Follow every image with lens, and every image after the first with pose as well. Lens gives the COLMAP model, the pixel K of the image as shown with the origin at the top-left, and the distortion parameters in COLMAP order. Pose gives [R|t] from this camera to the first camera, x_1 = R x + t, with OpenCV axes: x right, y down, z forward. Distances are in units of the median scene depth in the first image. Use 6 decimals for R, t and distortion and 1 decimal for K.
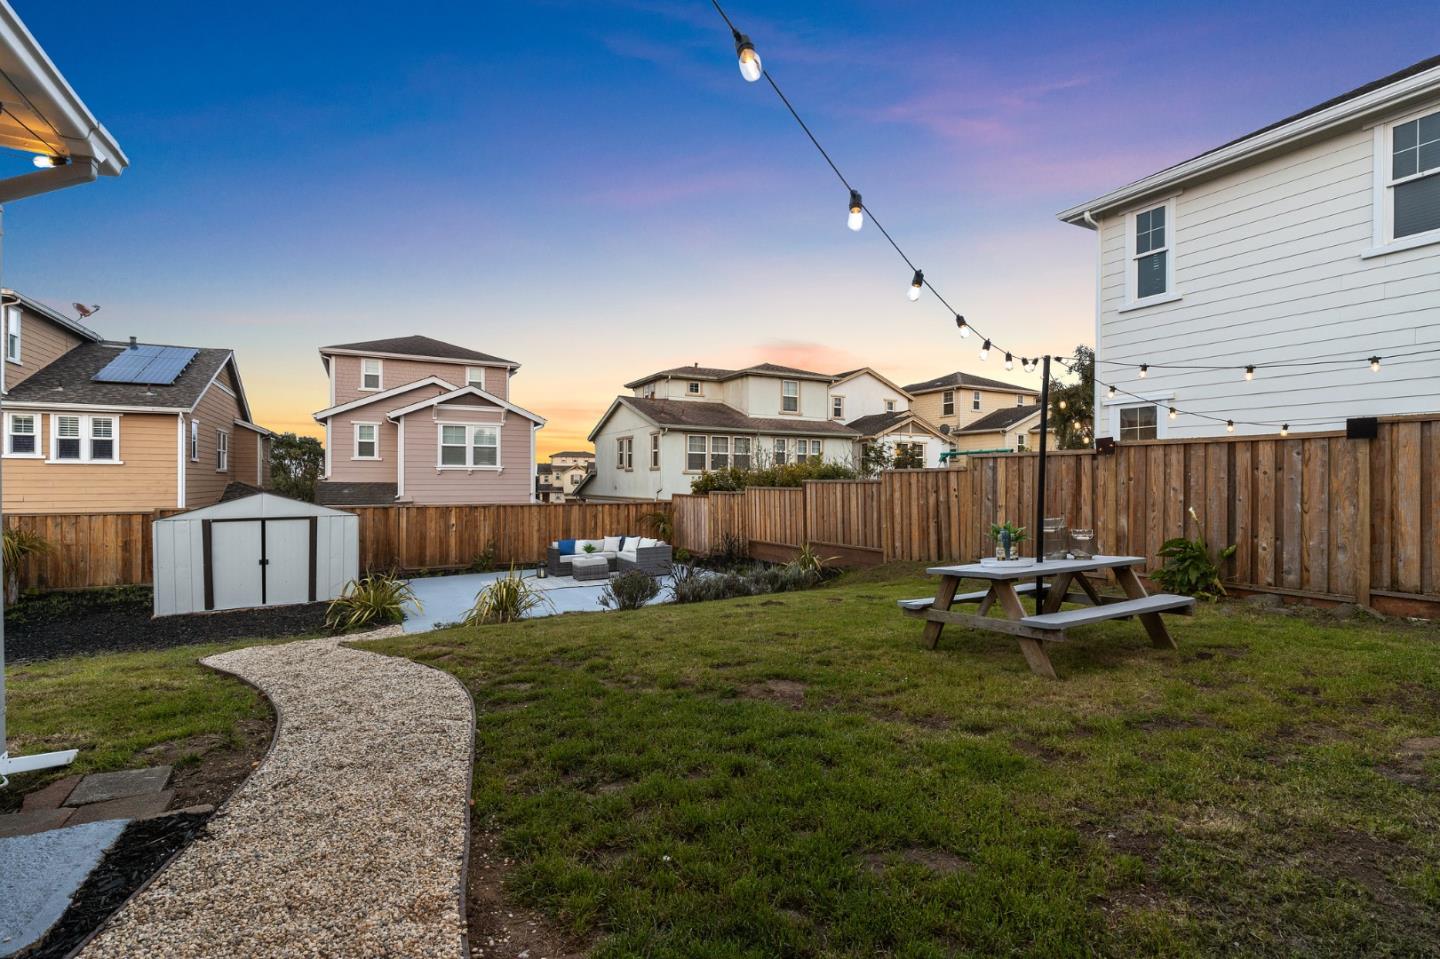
lens RADIAL K [[677.5, 0, 725.6], [0, 677.5, 481.5], [0, 0, 1]] dist [-0.001049, -0.000747]
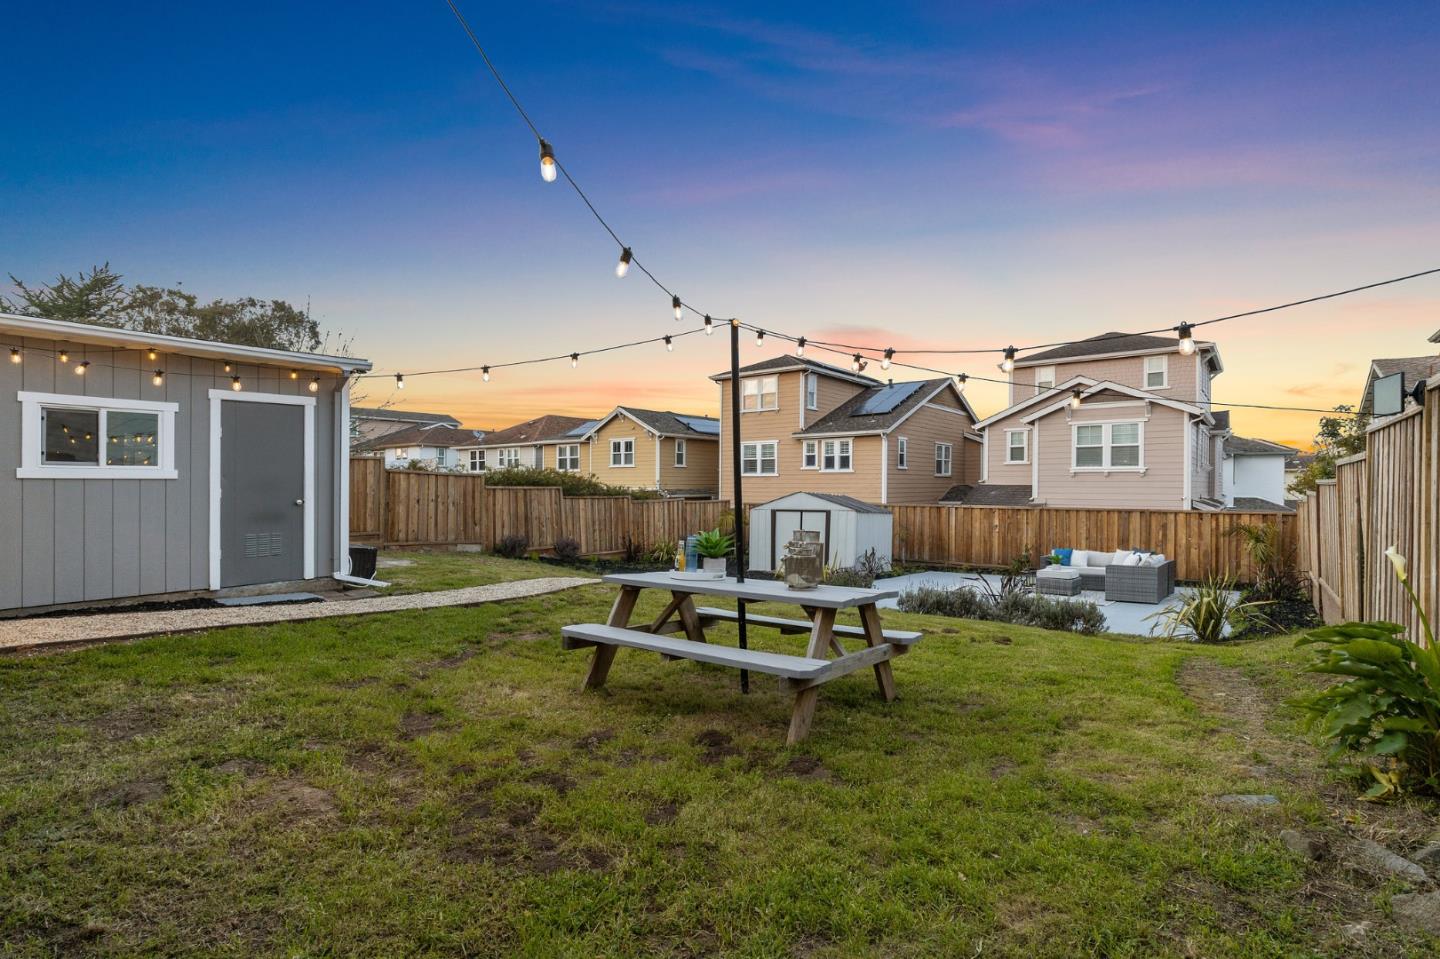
lens RADIAL K [[677.5, 0, 725.6], [0, 677.5, 481.5], [0, 0, 1]] dist [-0.001049, -0.000747]
pose [[0.399879, -0.005054, -0.916554, 0.327476], [-0.000486, 0.999983, -0.005726, 0.002442], [0.916568, 0.002735, 0.399870, 0.189352]]
